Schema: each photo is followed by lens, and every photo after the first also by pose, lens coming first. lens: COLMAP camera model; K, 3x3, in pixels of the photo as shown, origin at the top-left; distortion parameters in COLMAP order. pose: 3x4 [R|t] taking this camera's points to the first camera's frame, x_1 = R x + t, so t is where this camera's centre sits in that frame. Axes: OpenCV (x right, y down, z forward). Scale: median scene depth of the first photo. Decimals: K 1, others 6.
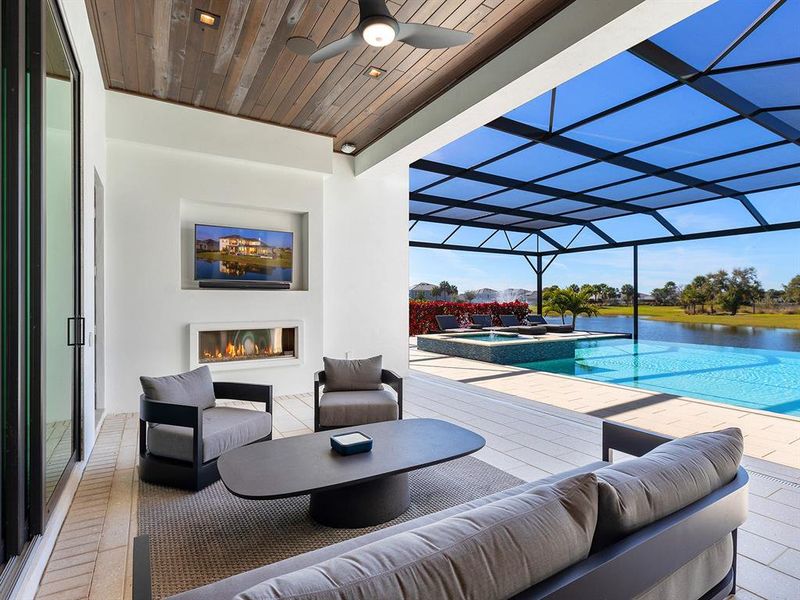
lens RADIAL K [[412.1, 0, 382.2], [0, 412.1, 297.1], [0, 0, 1]] dist [0.004177, -0.003290]
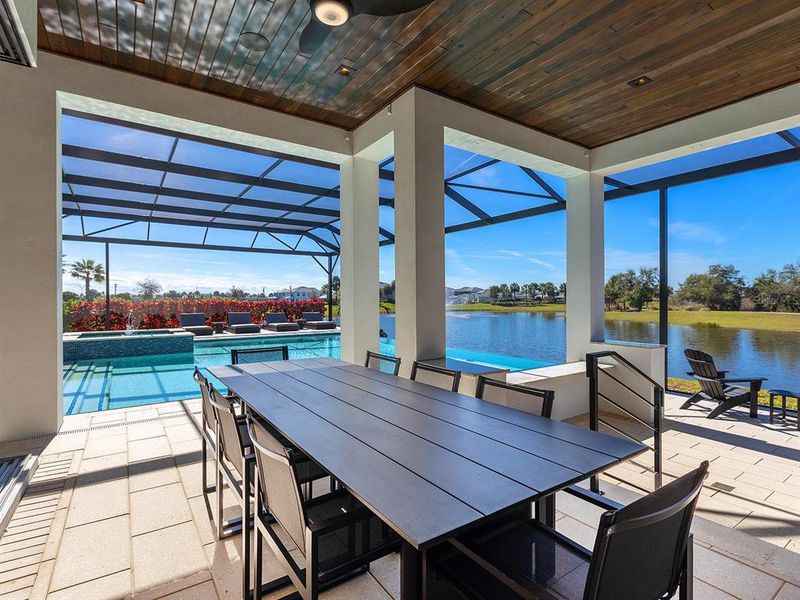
lens RADIAL K [[412.1, 0, 401.2], [0, 412.1, 304.4], [0, 0, 1]] dist [0.004177, -0.003290]
pose [[0.996593, -0.003968, 0.082386, 1.131050], [0.002146, 0.999751, 0.022192, -0.000456], [-0.082454, -0.021939, 0.996353, -0.139377]]
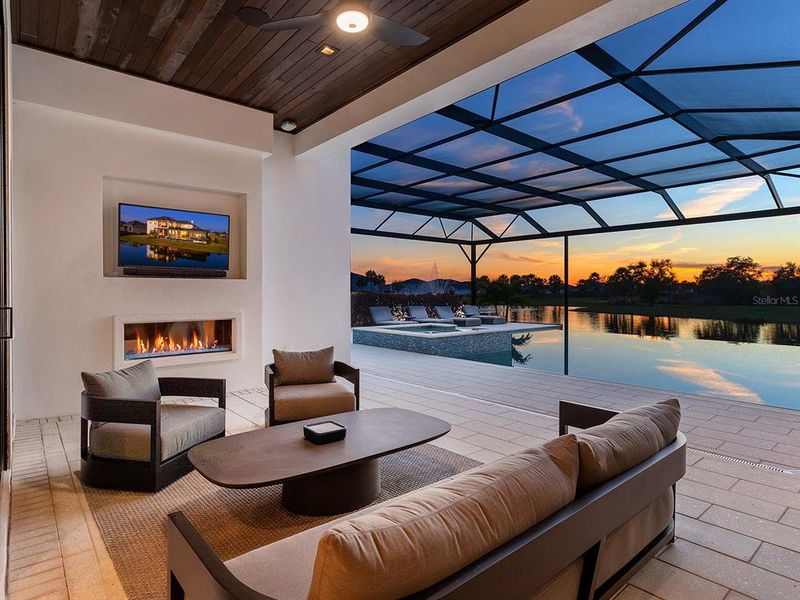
lens RADIAL K [[453.1, 0, 371.1], [0, 453.1, 290.6], [0, 0, 1]] dist [0.003757, 0.001624]
pose [[0.988292, 0.001562, 0.152565, -0.039423], [-0.002614, 0.999974, 0.006692, 0.001911], [-0.152550, -0.007012, 0.988271, -0.028274]]
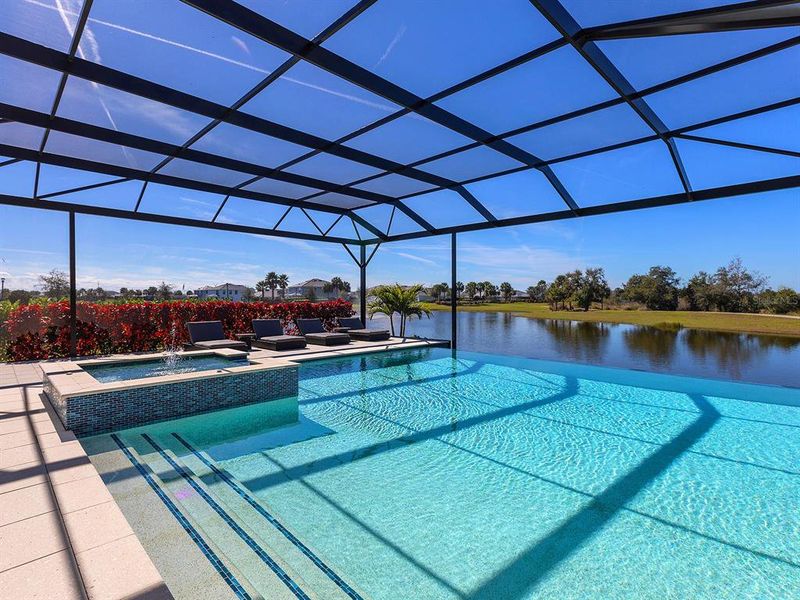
lens RADIAL K [[412.1, 0, 396.9], [0, 412.1, 293.1], [0, 0, 1]] dist [0.004177, -0.003290]
pose [[0.966326, 0.003221, 0.257302, 0.560287], [-0.002892, 0.999994, -0.001656, -0.006878], [-0.257306, 0.000856, 0.966330, 0.447895]]
